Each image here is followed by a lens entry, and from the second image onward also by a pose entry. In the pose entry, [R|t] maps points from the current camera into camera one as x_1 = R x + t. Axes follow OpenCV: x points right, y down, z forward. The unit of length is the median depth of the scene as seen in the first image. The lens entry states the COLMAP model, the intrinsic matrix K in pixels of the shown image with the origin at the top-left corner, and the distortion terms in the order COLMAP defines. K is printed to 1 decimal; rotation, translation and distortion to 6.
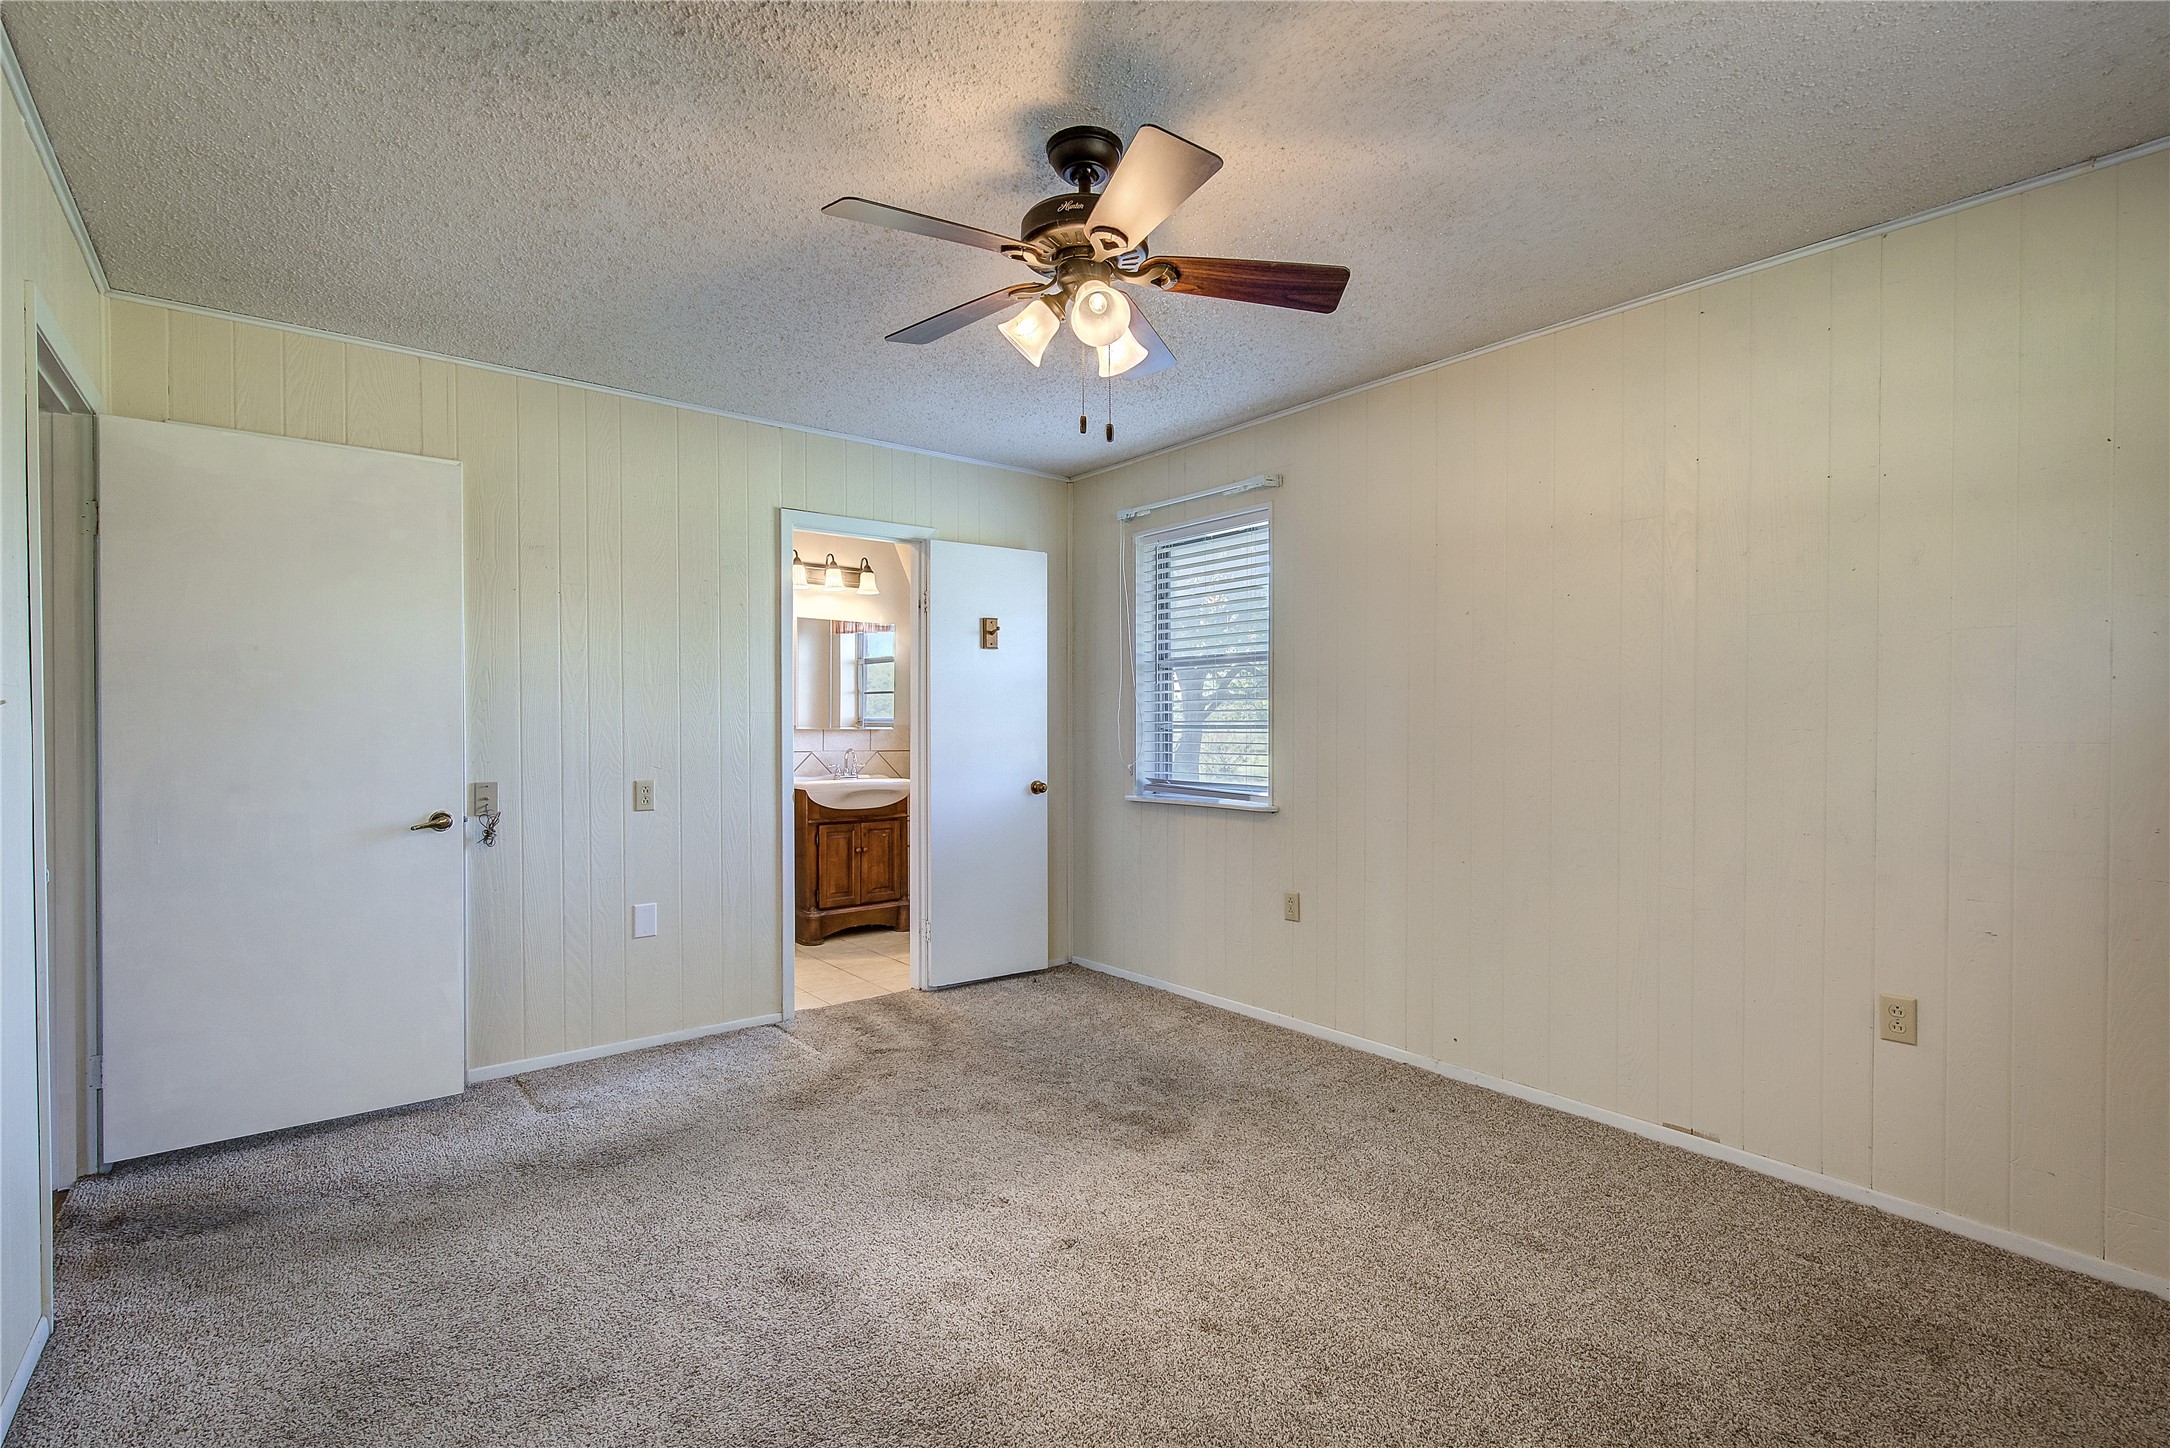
lens RADIAL K [[984.4, 0, 1093.2], [0, 984.4, 738.5], [0, 0, 1]] dist [-0.000543, 0.001097]
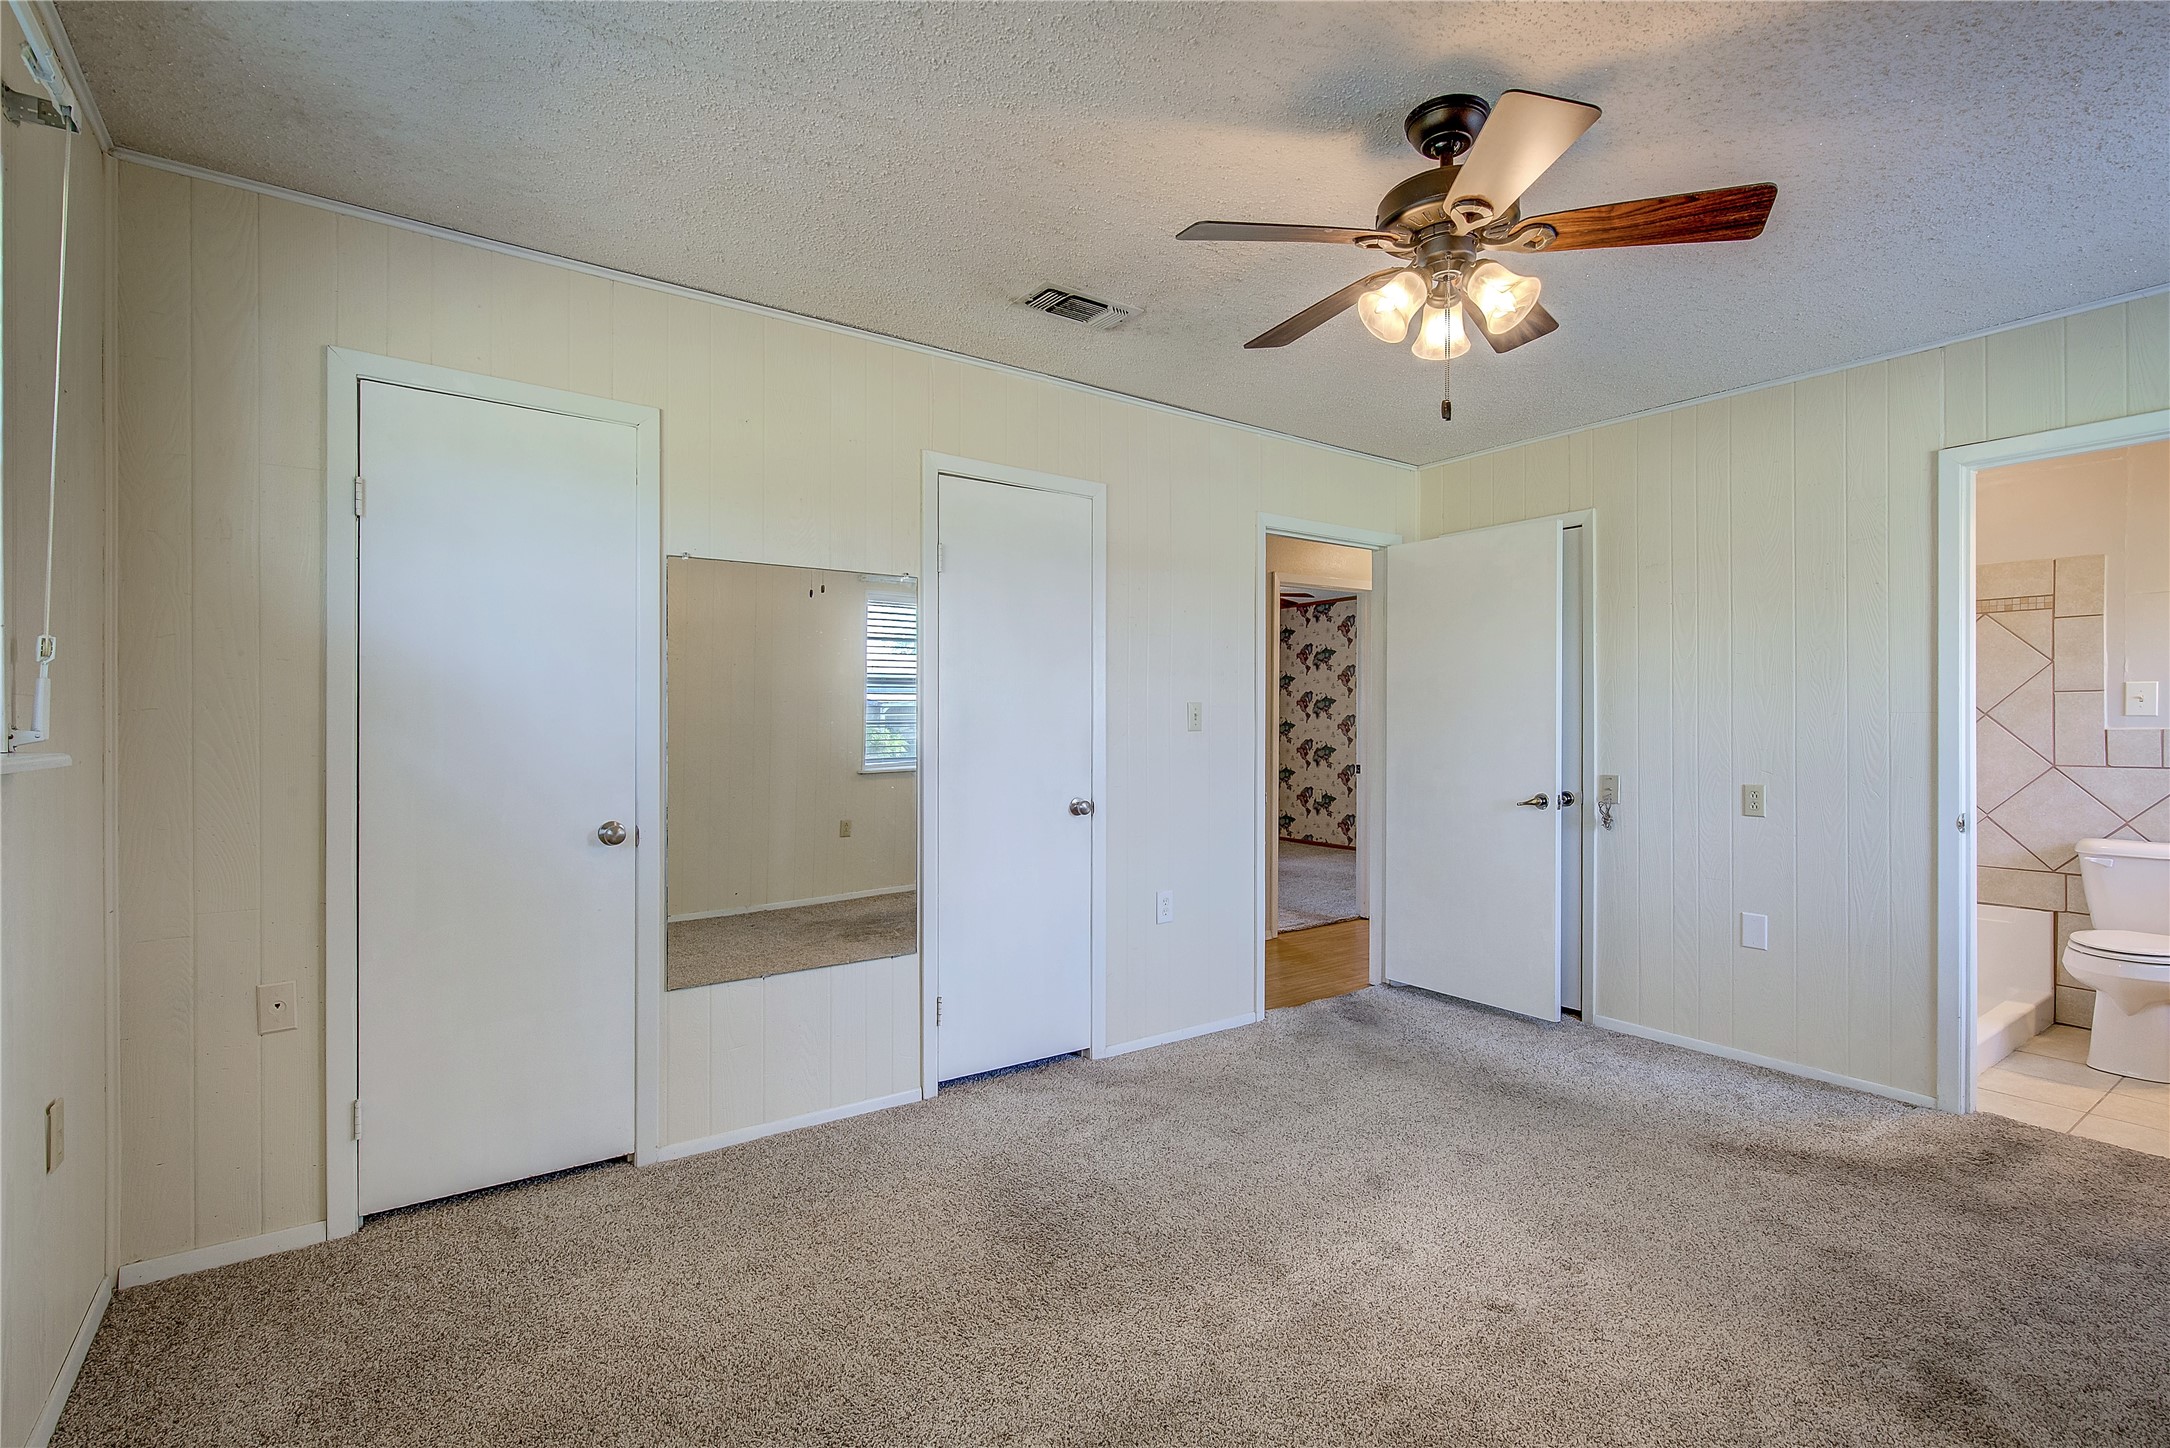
lens RADIAL K [[984.4, 0, 1094.5], [0, 984.4, 733.8], [0, 0, 1]] dist [-0.000543, 0.001097]
pose [[-0.053931, 0.009992, -0.998495, 0.579742], [-0.018224, 0.999774, 0.010990, -0.006538], [0.998378, 0.018789, -0.053736, 0.440832]]
